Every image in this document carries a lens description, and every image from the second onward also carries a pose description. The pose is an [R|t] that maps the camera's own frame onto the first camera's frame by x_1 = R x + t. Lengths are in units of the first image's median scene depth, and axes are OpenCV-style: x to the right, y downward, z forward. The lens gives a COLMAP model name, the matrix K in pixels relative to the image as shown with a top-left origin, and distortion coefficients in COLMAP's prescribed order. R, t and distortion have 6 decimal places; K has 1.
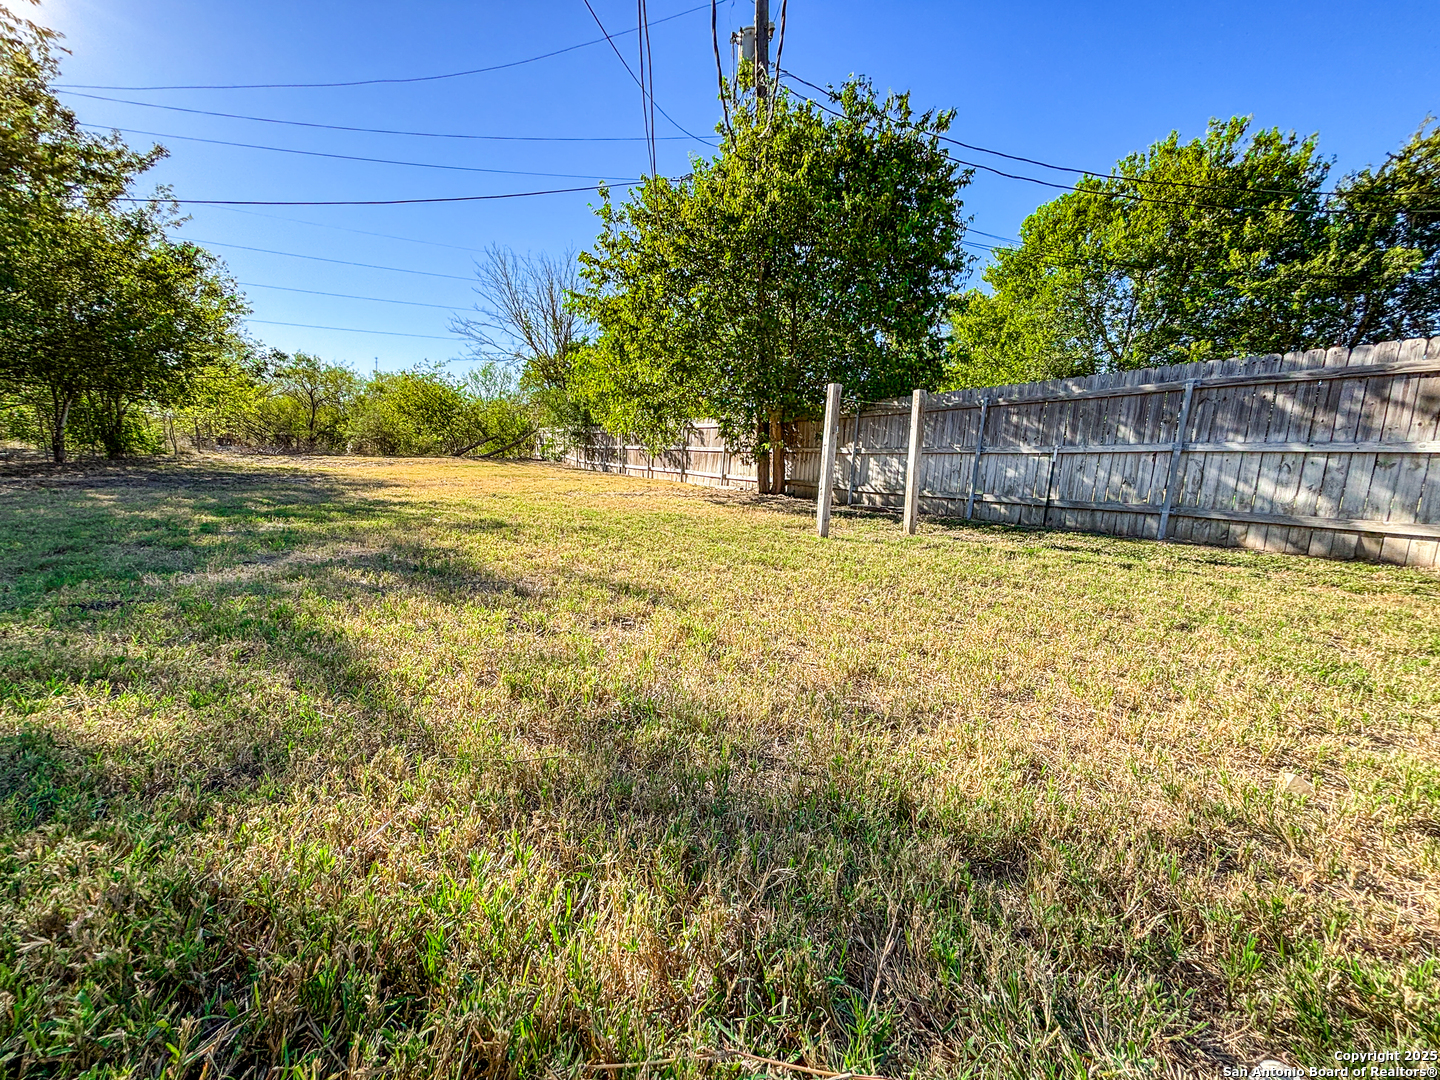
lens RADIAL K [[573.6, 0, 720.0], [0, 573.6, 540.0], [0, 0, 1]] dist [0.001309, -0.000402]
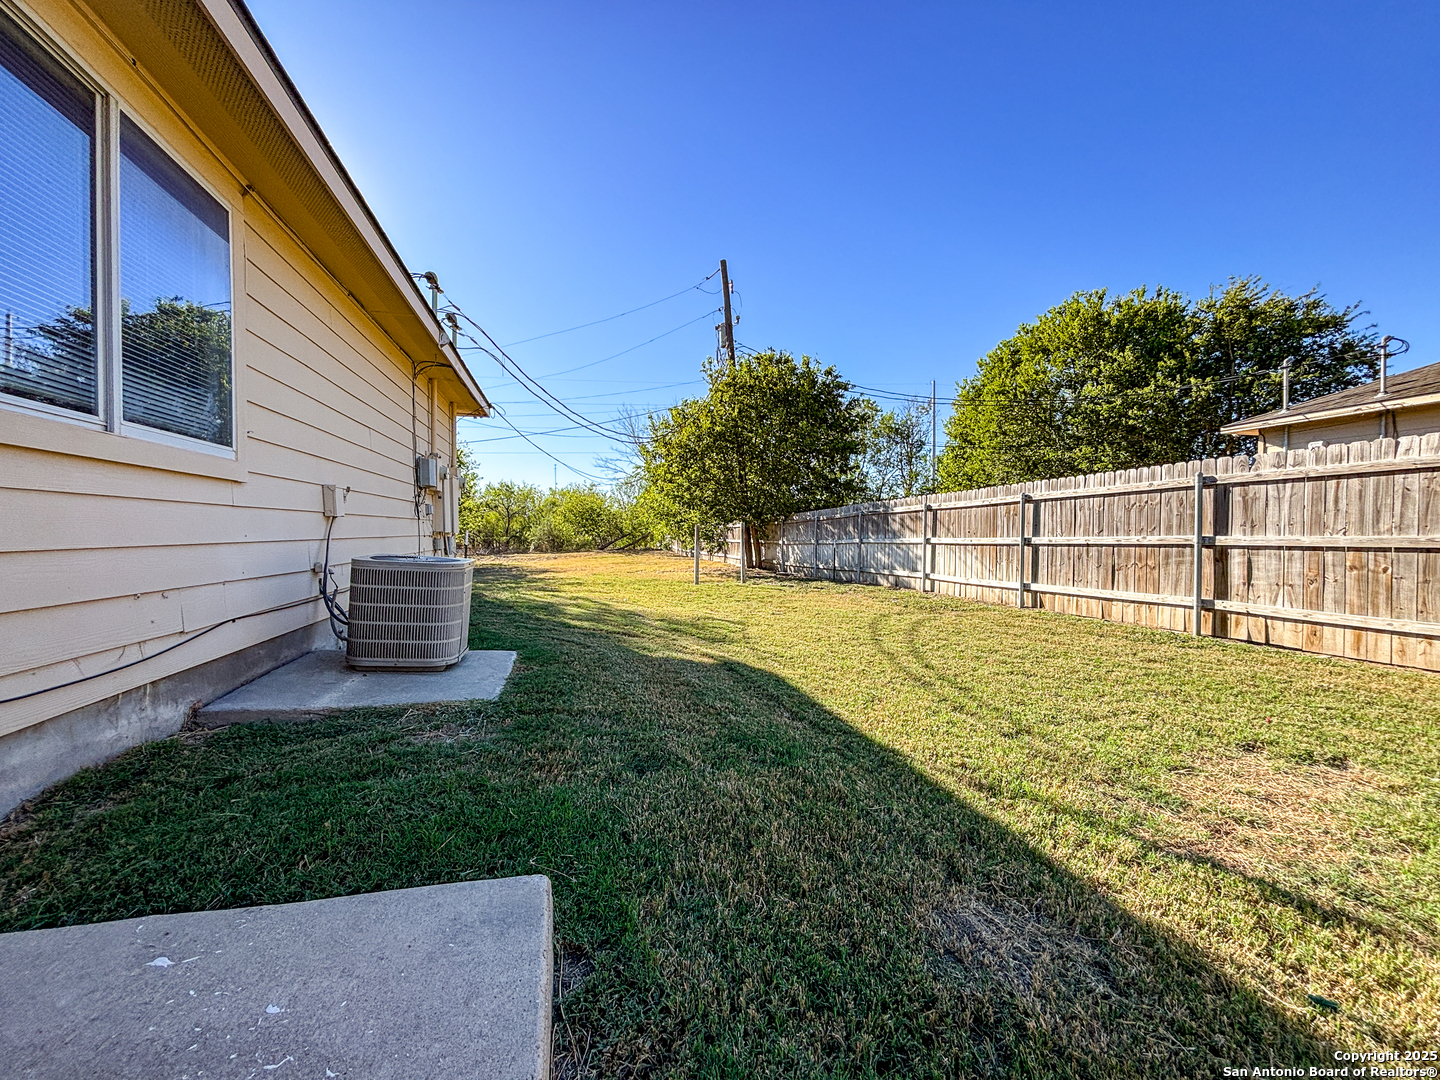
lens RADIAL K [[573.6, 0, 720.0], [0, 573.6, 540.0], [0, 0, 1]] dist [0.001309, -0.000402]
pose [[0.967391, -0.046849, -0.248918, 0.194794], [0.010909, 0.989540, -0.143847, 0.035713], [0.253054, 0.136441, 0.957783, -0.296402]]
